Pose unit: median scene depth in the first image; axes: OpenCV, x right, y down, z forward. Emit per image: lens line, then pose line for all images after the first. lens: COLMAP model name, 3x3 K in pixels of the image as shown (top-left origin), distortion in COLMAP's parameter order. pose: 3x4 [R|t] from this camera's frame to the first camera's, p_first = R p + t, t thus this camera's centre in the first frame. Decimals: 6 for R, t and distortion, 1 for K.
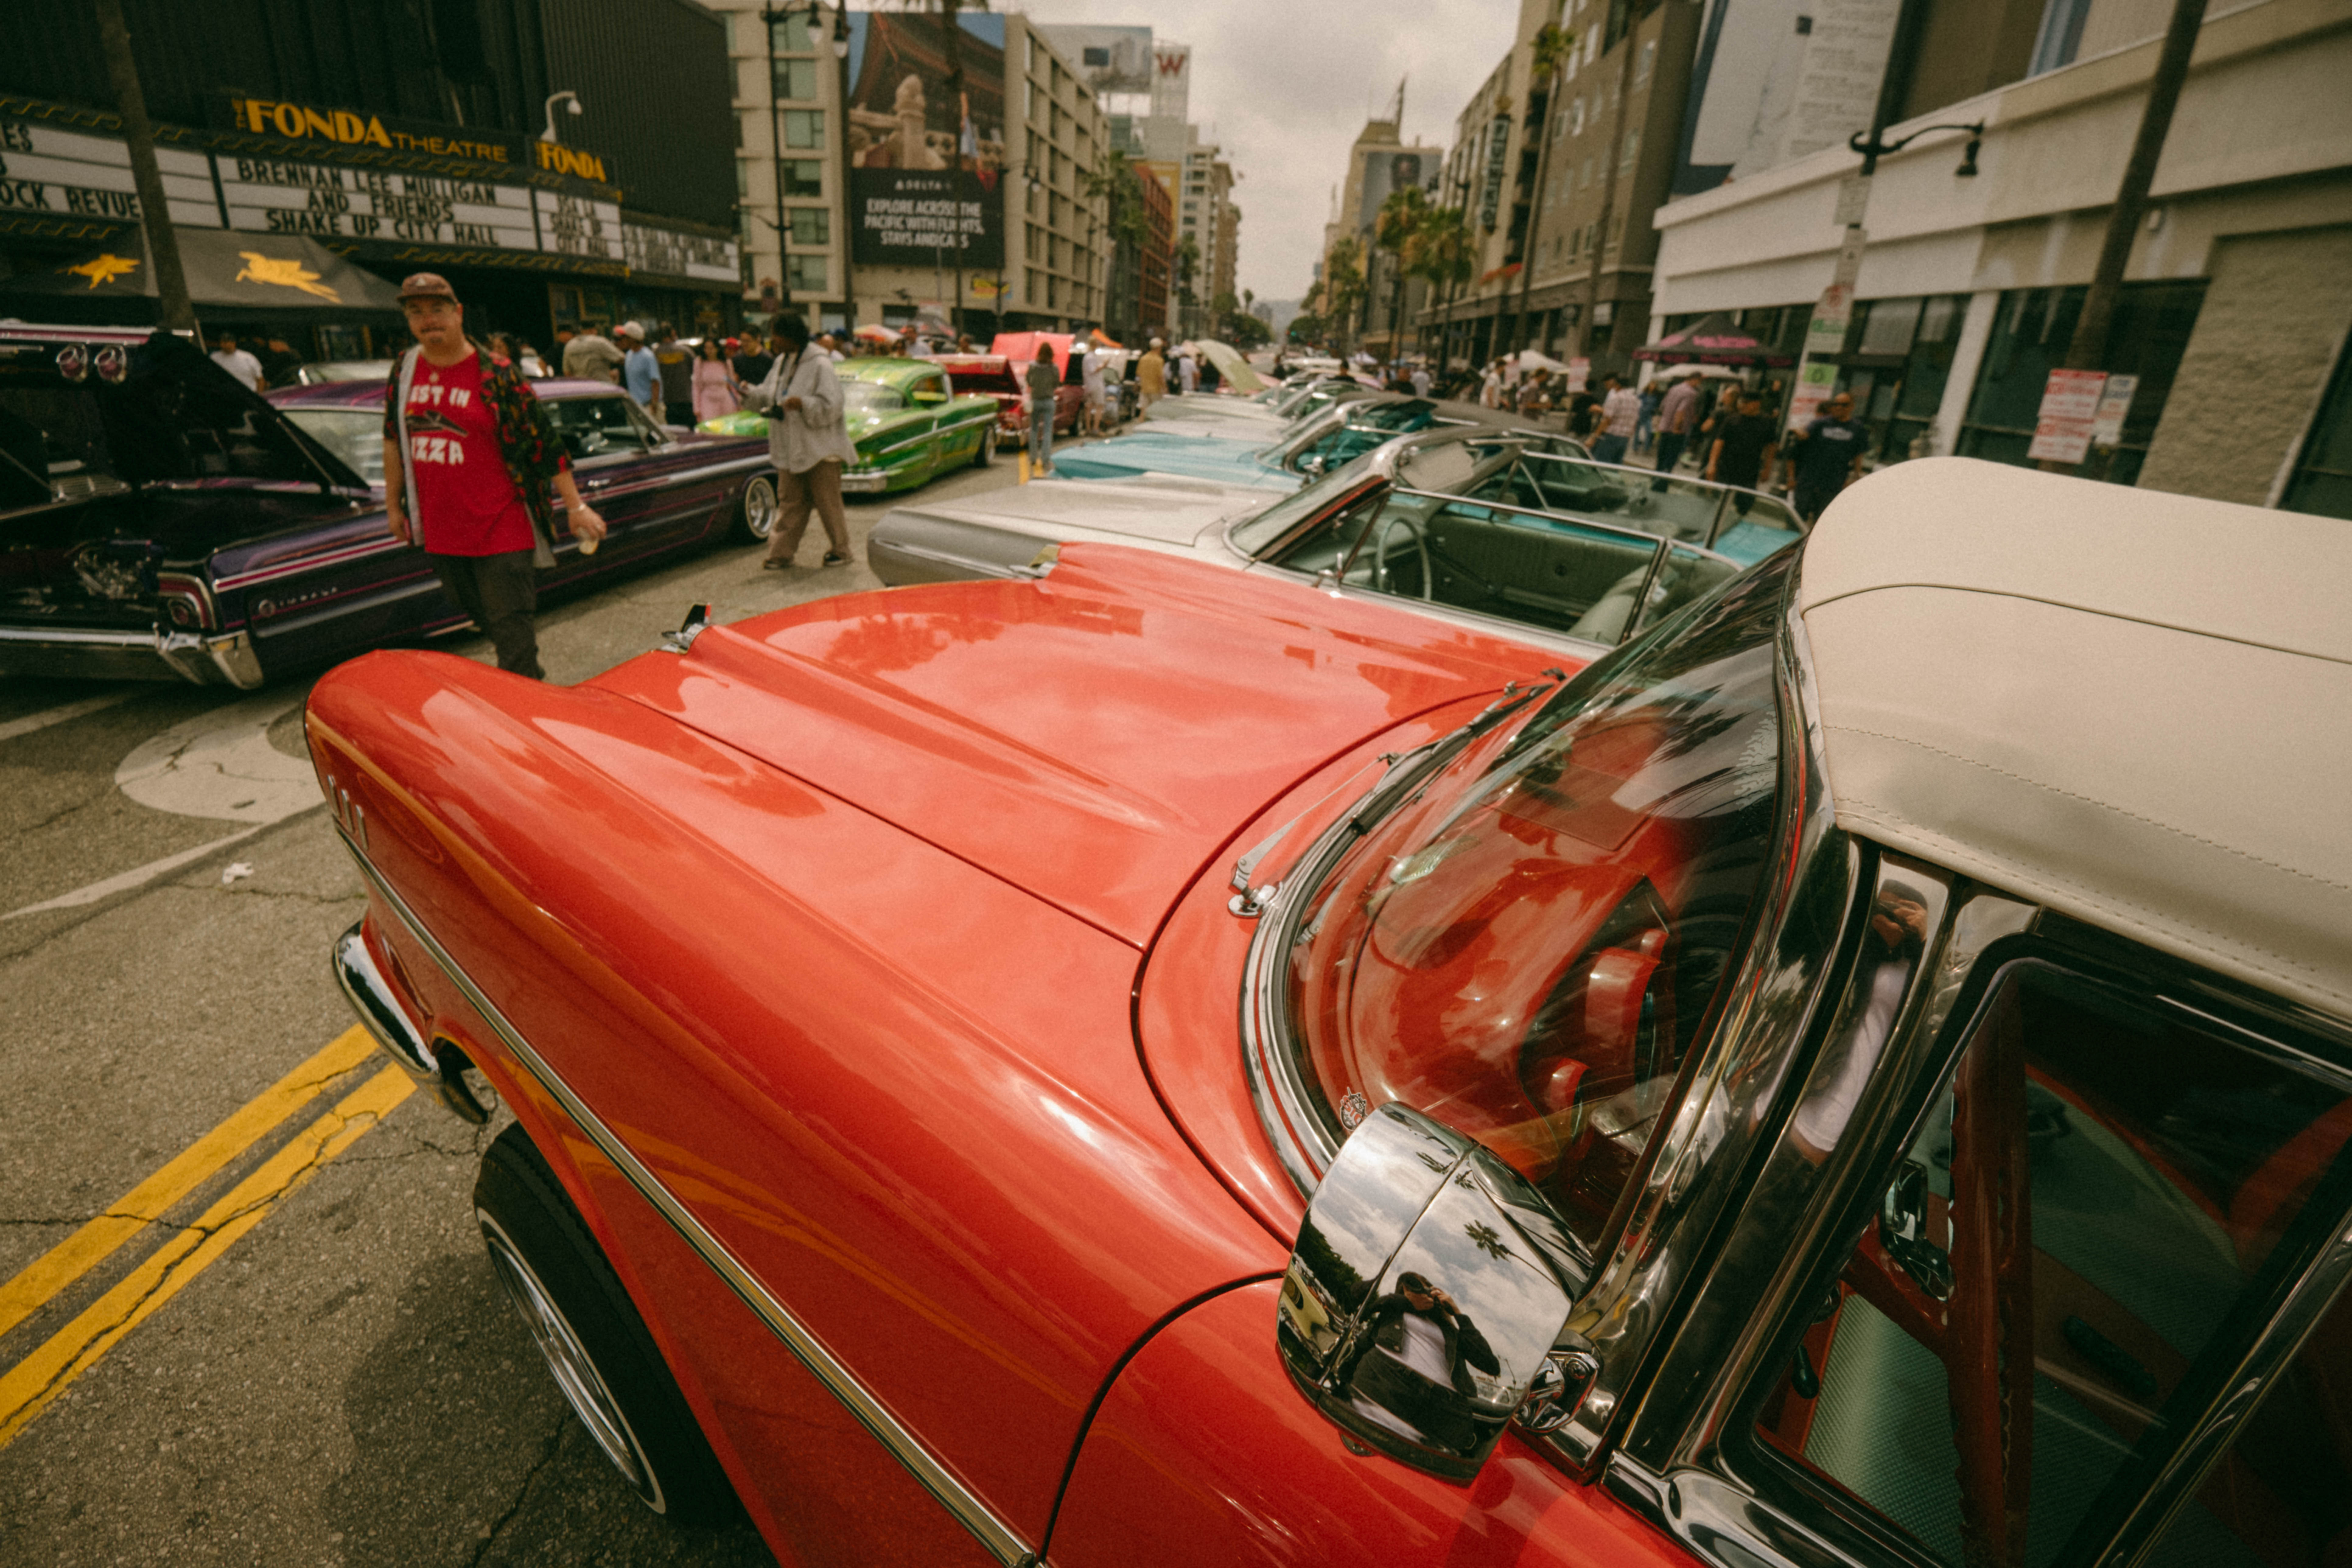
lens RADIAL K [[1054.6, 0, 1160.9], [0, 1054.6, 781.2], [0, 0, 1]] dist [-0.020527, -0.008674]
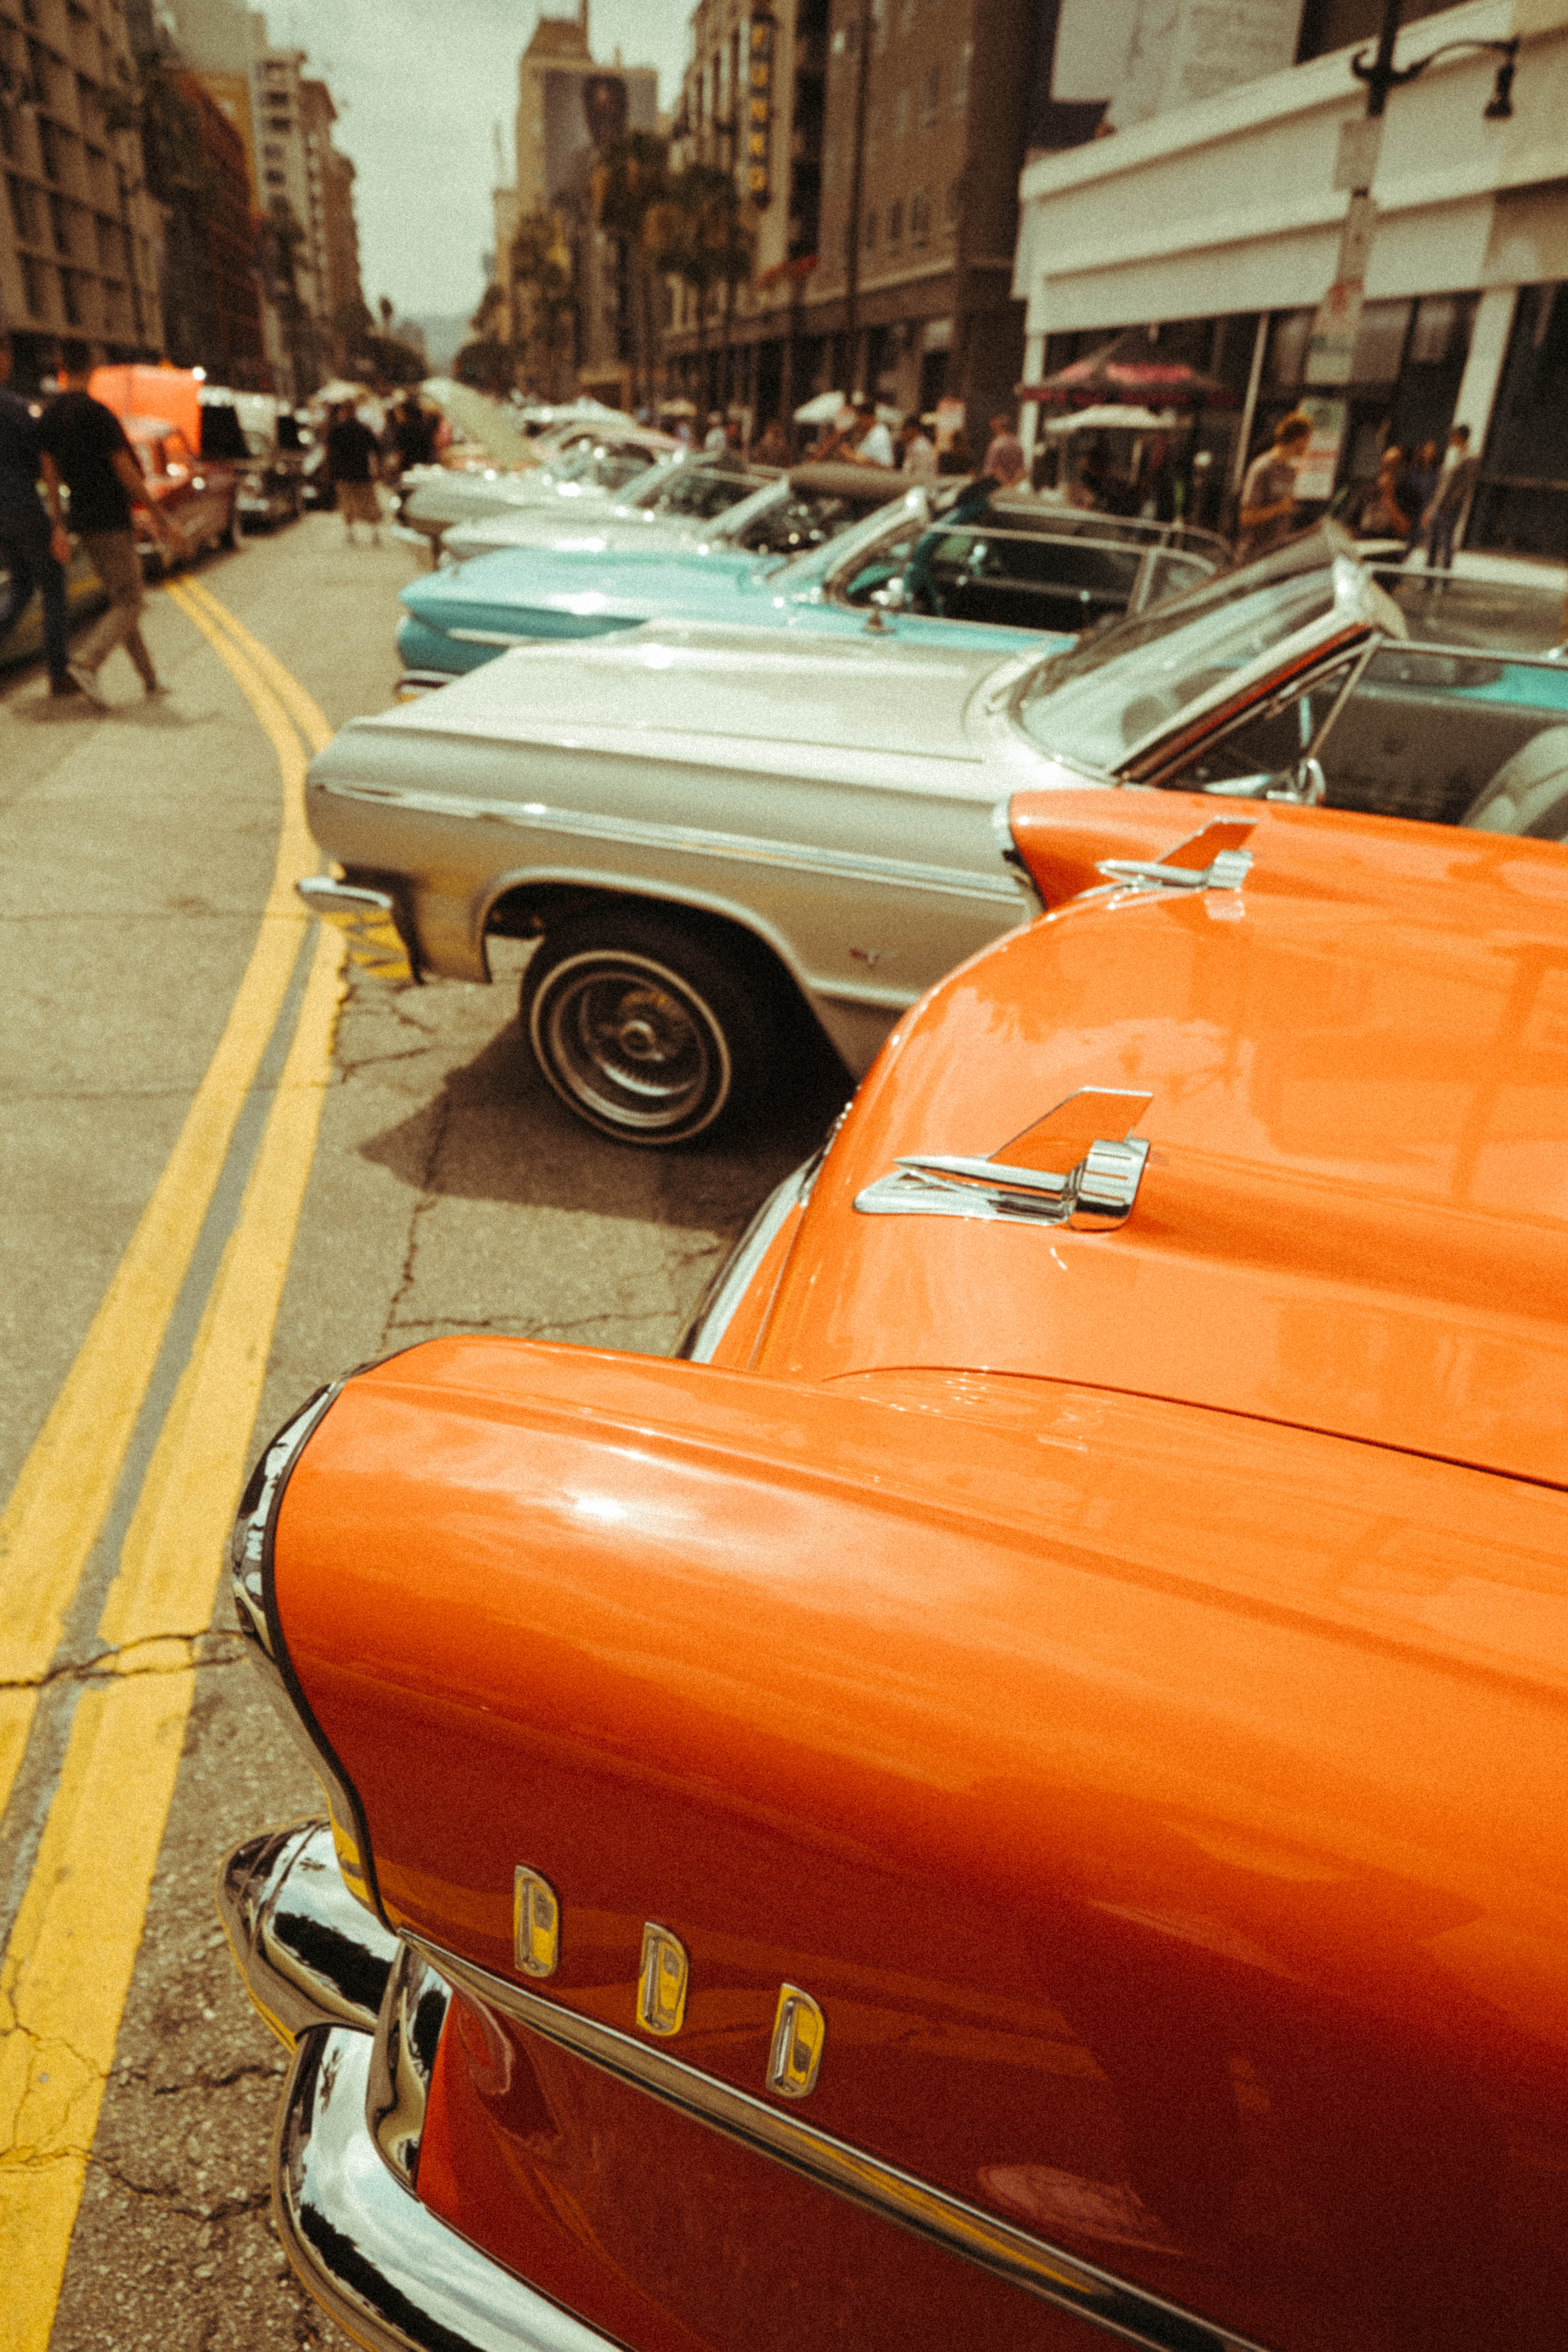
lens RADIAL K [[1514.2, 0, 784.0], [0, 1514.2, 1176.0], [0, 0, 1]] dist [0.042402, -0.034299]
pose [[0.955100, -0.143920, 0.258979, -0.013991], [0.121957, 0.987581, 0.099051, -0.004062], [-0.270018, -0.063019, 0.960791, 0.009057]]
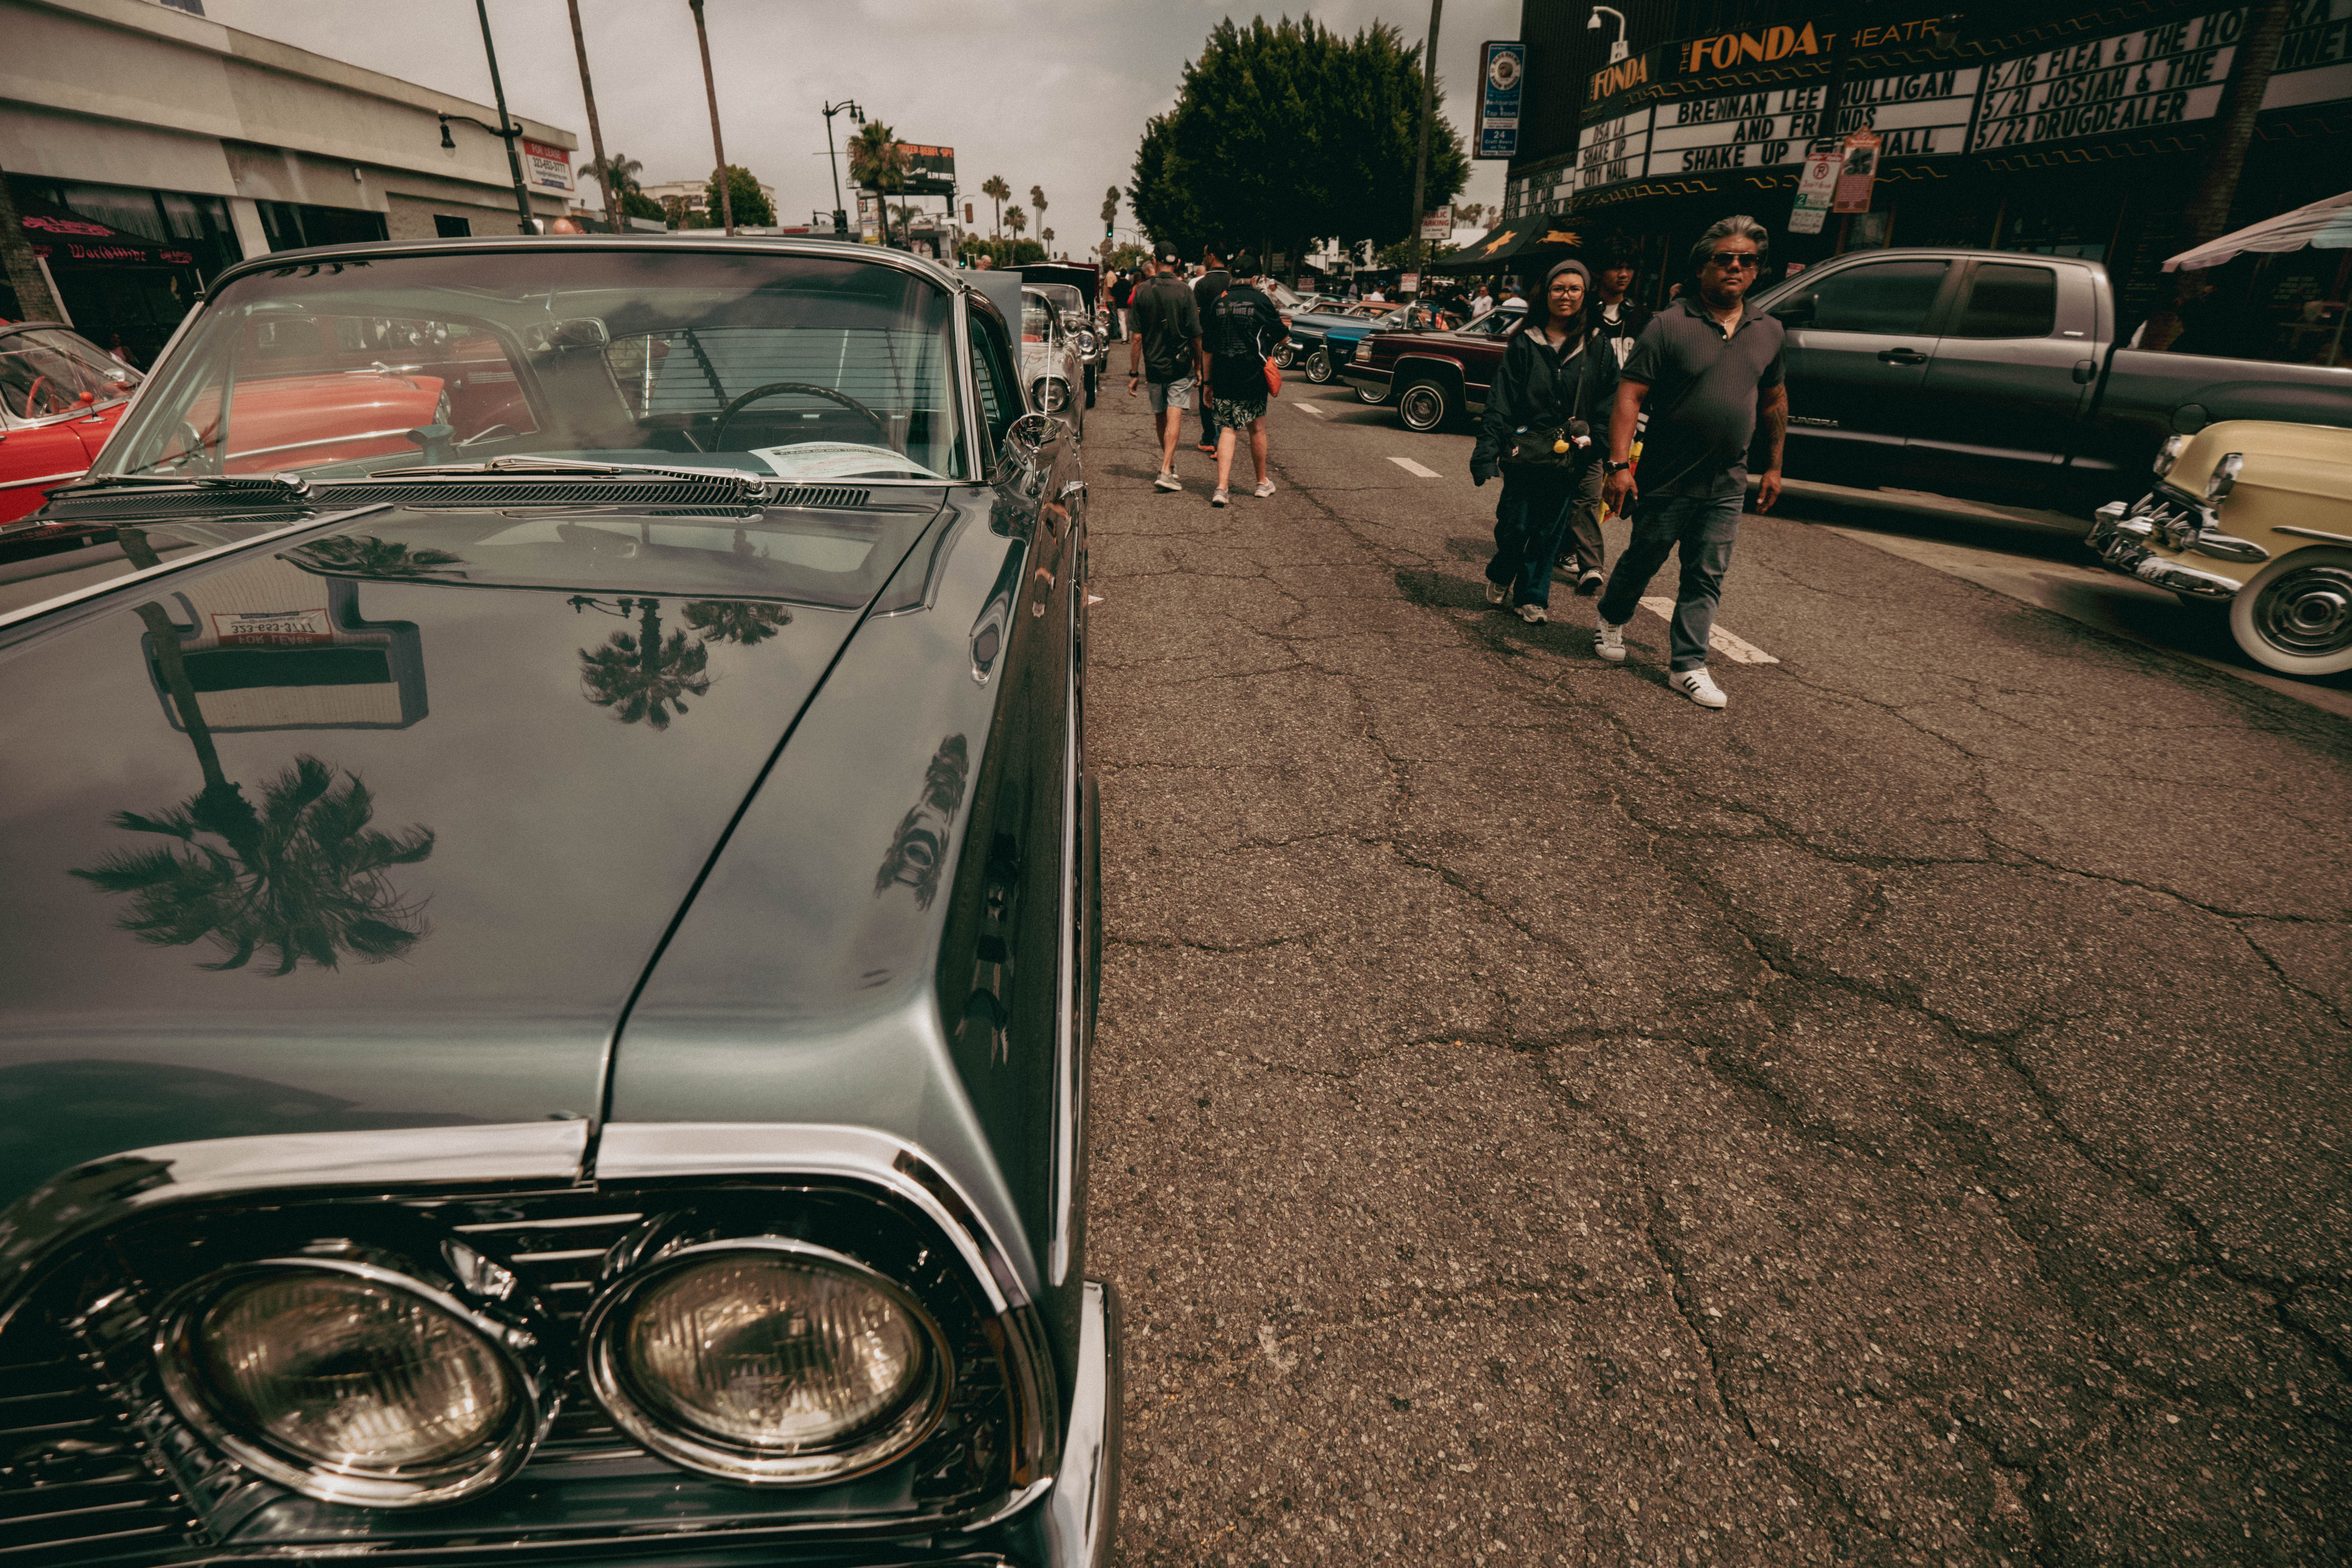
lens RADIAL K [[1054.6, 0, 1160.9], [0, 1054.6, 781.2], [0, 0, 1]] dist [-0.020527, -0.008674]
pose [[-0.984093, 0.038273, -0.173483, -0.003155], [-0.101194, 0.681849, 0.724459, -0.212108], [0.146016, 0.730491, -0.667130, 0.528218]]
